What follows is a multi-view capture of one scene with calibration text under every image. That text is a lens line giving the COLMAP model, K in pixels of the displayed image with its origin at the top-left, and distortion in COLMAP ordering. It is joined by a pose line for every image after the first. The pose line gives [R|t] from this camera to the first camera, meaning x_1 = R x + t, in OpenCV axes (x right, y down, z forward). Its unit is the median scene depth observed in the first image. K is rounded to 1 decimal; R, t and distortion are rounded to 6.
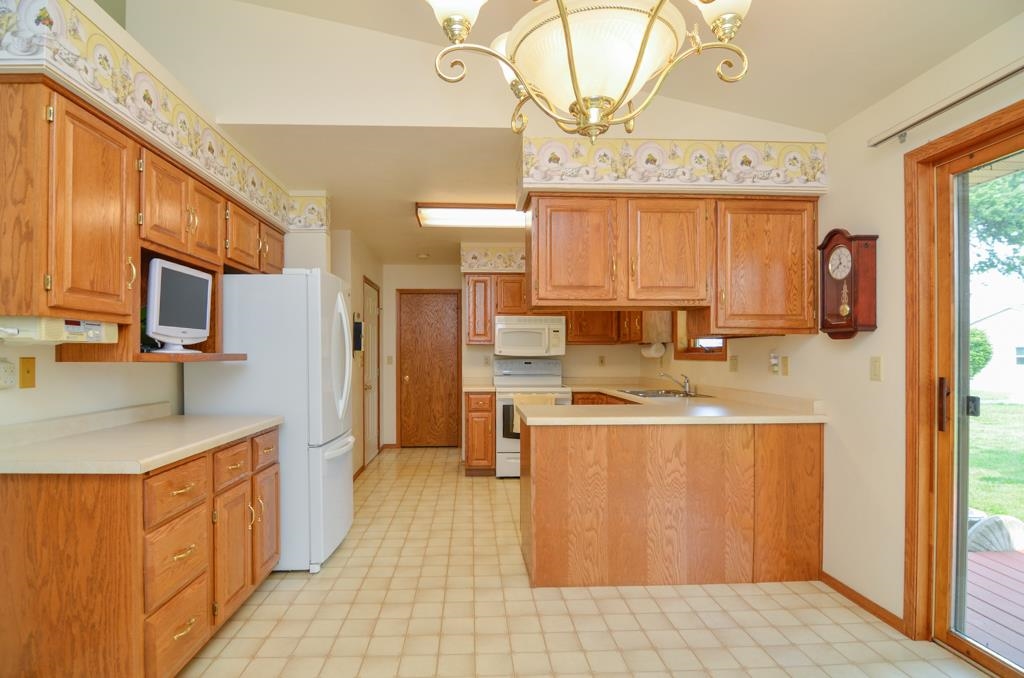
lens RADIAL K [[505.5, 0, 486.8], [0, 505.5, 357.7], [0, 0, 1]] dist [-0.014899, -0.008236]
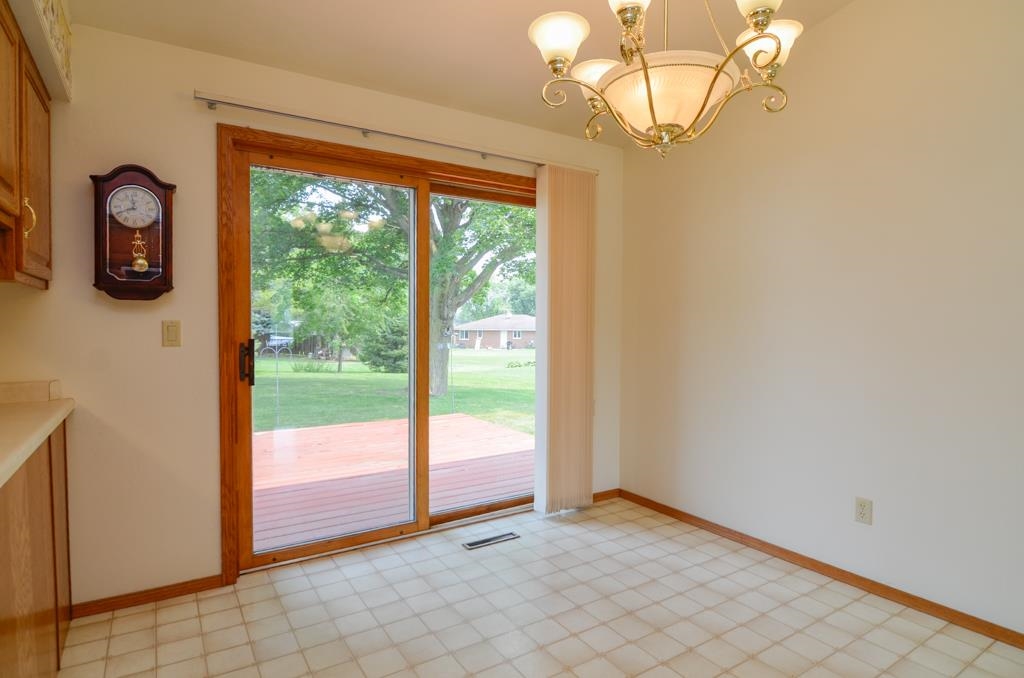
lens RADIAL K [[534.8, 0, 512.4], [0, 534.8, 340.7], [0, 0, 1]] dist [-0.009456, -0.001442]
pose [[-0.528232, -0.036346, 0.848322, -0.385010], [-0.001510, 0.999122, 0.041867, -0.007685], [-0.849099, 0.020834, -0.527823, 0.971078]]
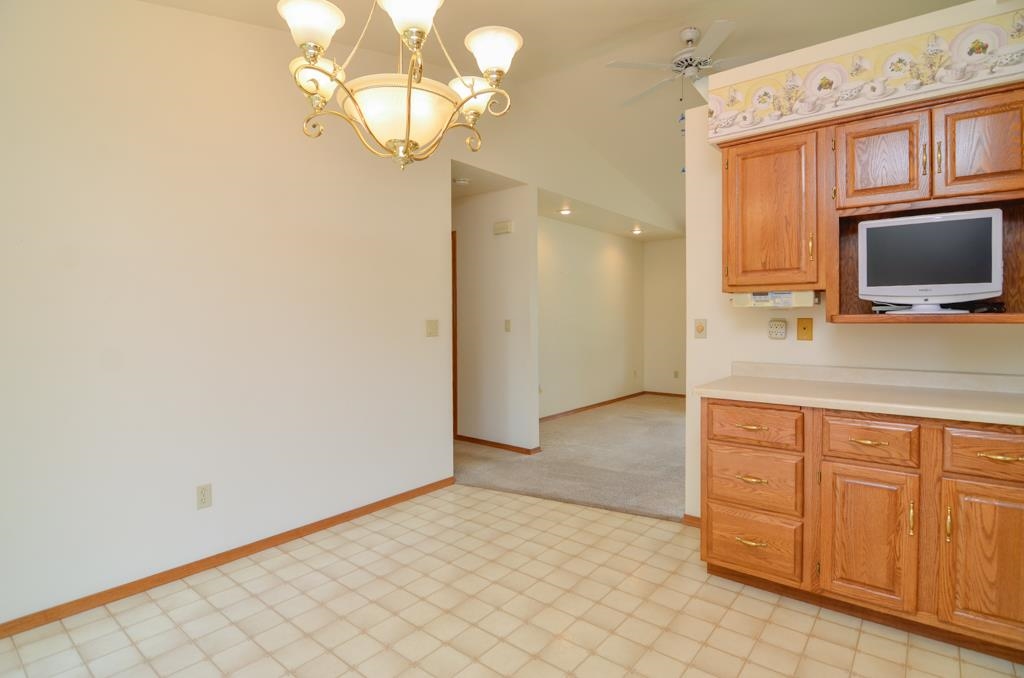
lens RADIAL K [[490.0, 0, 555.0], [0, 490.0, 334.2], [0, 0, 1]] dist [-0.041529, 0.002828]
pose [[-0.606074, 0.011457, -0.795326, 0.465153], [-0.009069, 0.999732, 0.021313, 0.015716], [0.795356, 0.020130, -0.605808, 0.991810]]
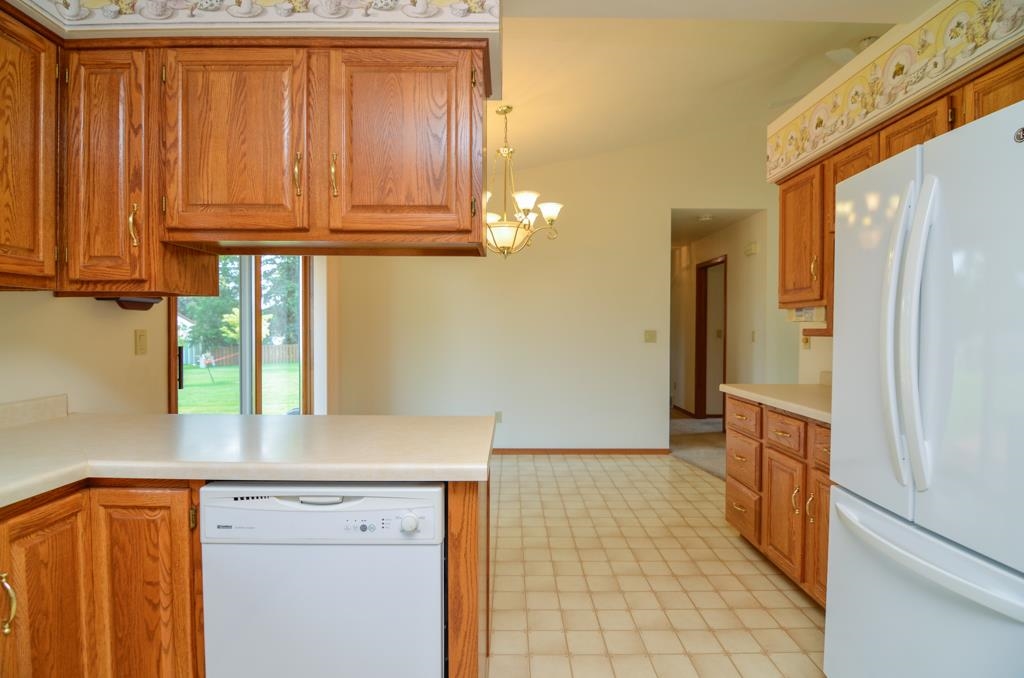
lens RADIAL K [[505.5, 0, 503.1], [0, 505.5, 336.6], [0, 0, 1]] dist [-0.014899, -0.008236]
pose [[-0.999832, -0.001997, 0.018247, 0.080717], [-0.001571, 0.999727, 0.023308, -0.013290], [-0.018288, 0.023276, -0.999562, 1.919392]]
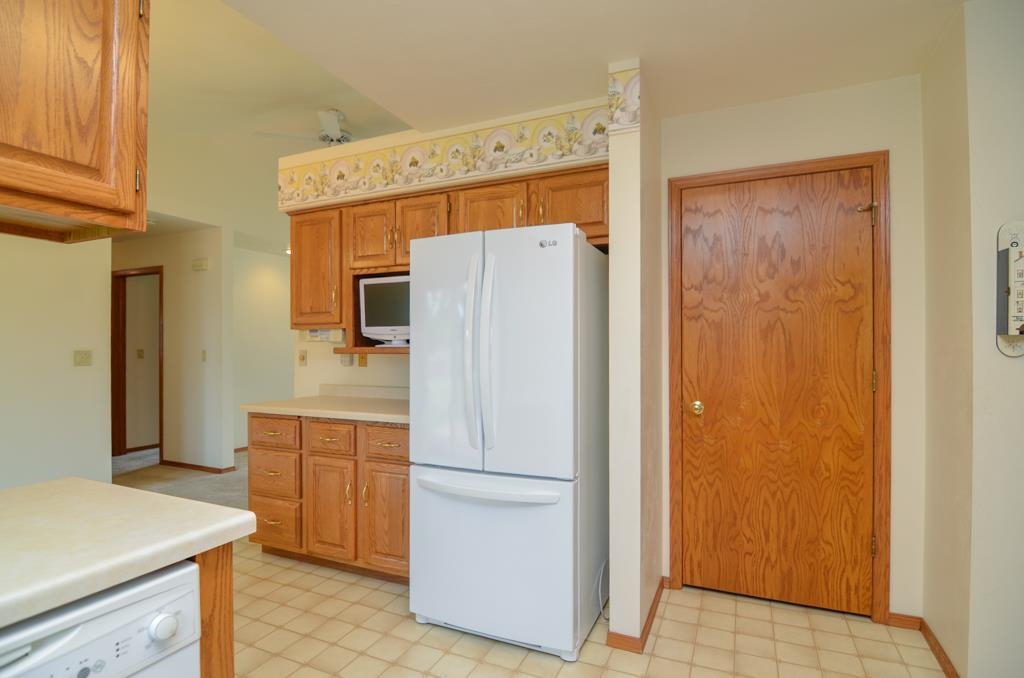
lens RADIAL K [[505.5, 0, 526.7], [0, 505.5, 343.3], [0, 0, 1]] dist [-0.014899, -0.008236]
pose [[-0.404888, -0.005495, -0.914350, 0.406683], [-0.003773, 0.999983, -0.004339, -0.013206], [0.914358, 0.001693, -0.404902, 1.789461]]
